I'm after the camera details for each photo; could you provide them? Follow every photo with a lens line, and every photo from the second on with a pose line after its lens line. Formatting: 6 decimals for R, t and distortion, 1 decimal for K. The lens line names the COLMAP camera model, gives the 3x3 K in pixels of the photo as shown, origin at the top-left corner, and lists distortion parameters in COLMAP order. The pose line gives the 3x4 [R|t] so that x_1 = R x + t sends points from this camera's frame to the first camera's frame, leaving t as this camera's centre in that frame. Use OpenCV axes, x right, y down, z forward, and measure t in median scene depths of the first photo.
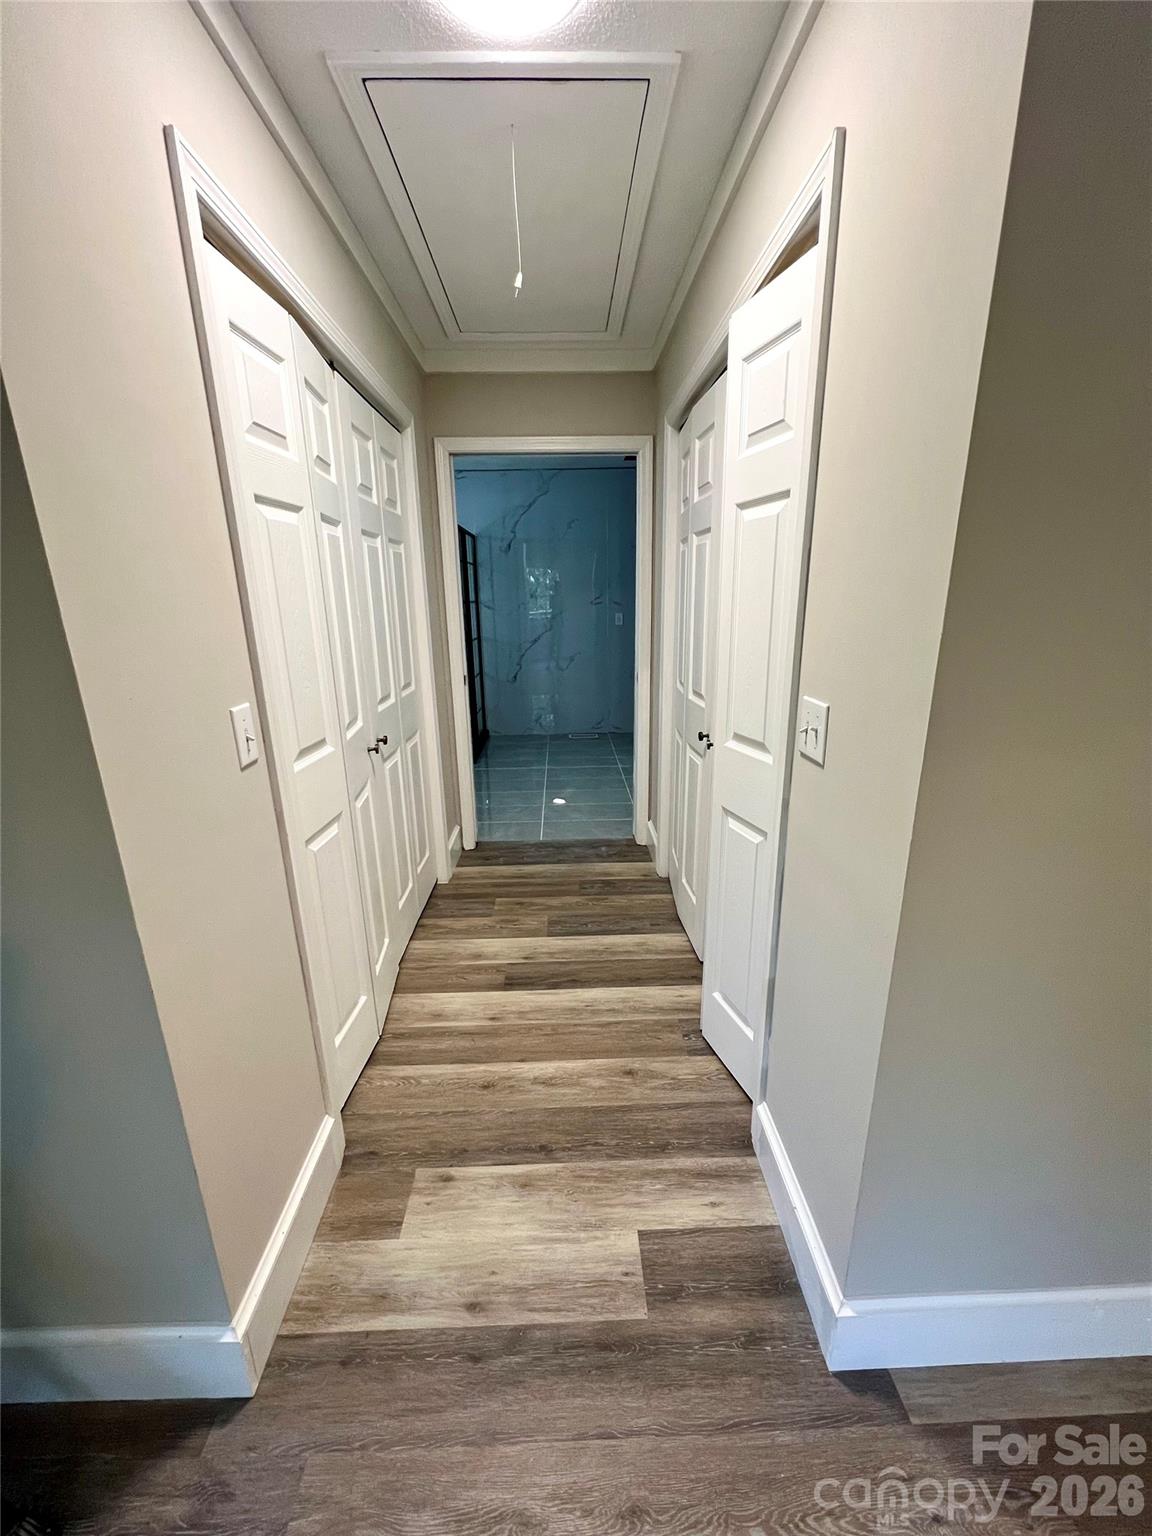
lens RADIAL K [[614.4, 0, 576.0], [0, 614.4, 768.0], [0, 0, 1]] dist [-0.000792, -0.000305]
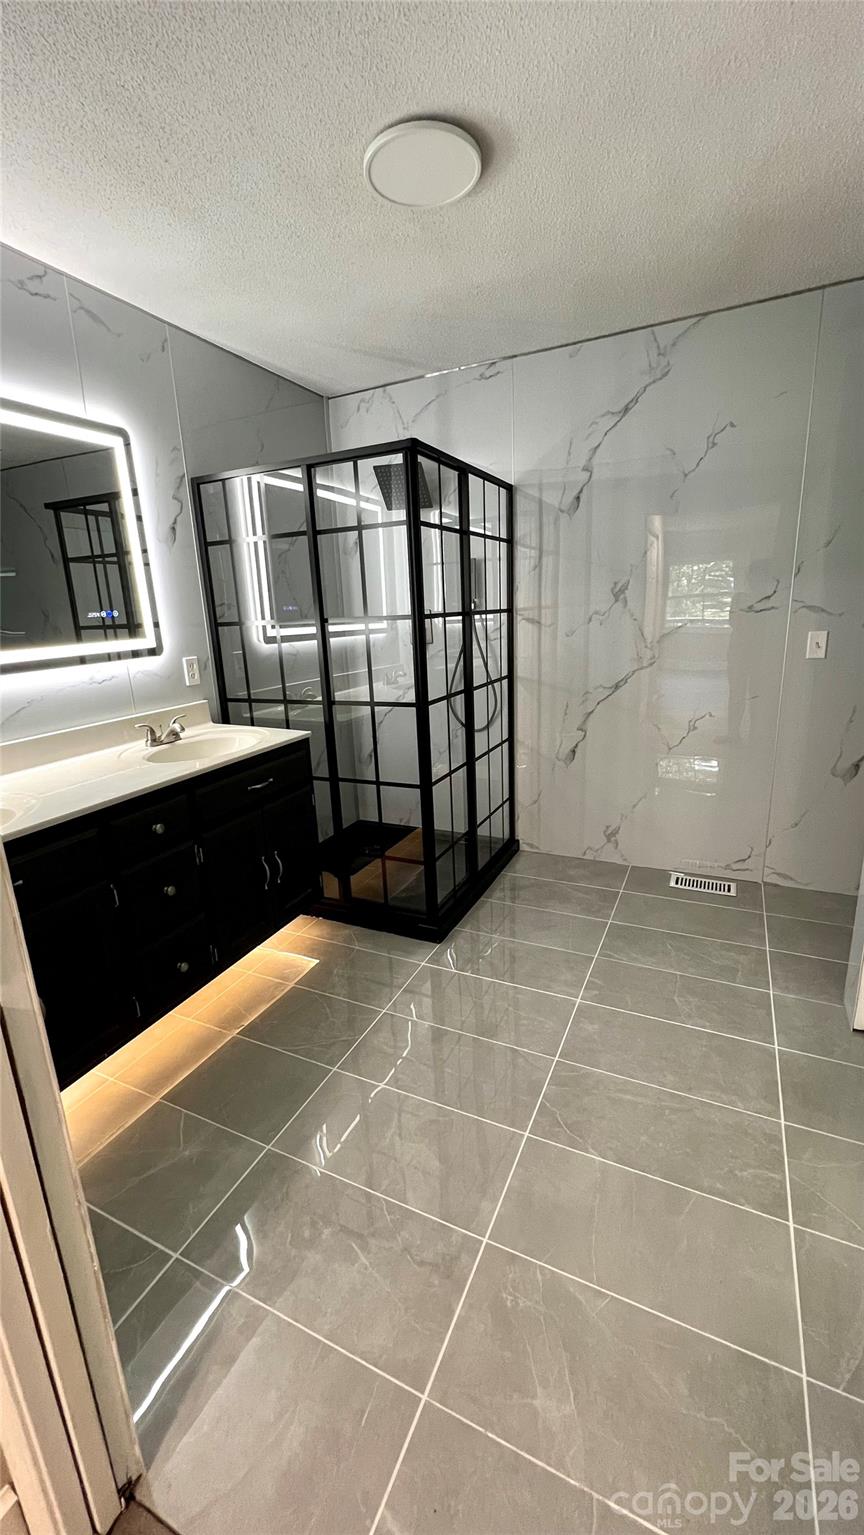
lens RADIAL K [[610.6, 0, 432.0], [0, 610.6, 767.5], [0, 0, 1]] dist [-0.000673, 0.000249]
pose [[0.890067, 0.099345, -0.444873, 0.029430], [-0.103047, 0.994549, 0.015925, -0.137330], [0.444030, 0.031668, 0.895452, 0.501543]]
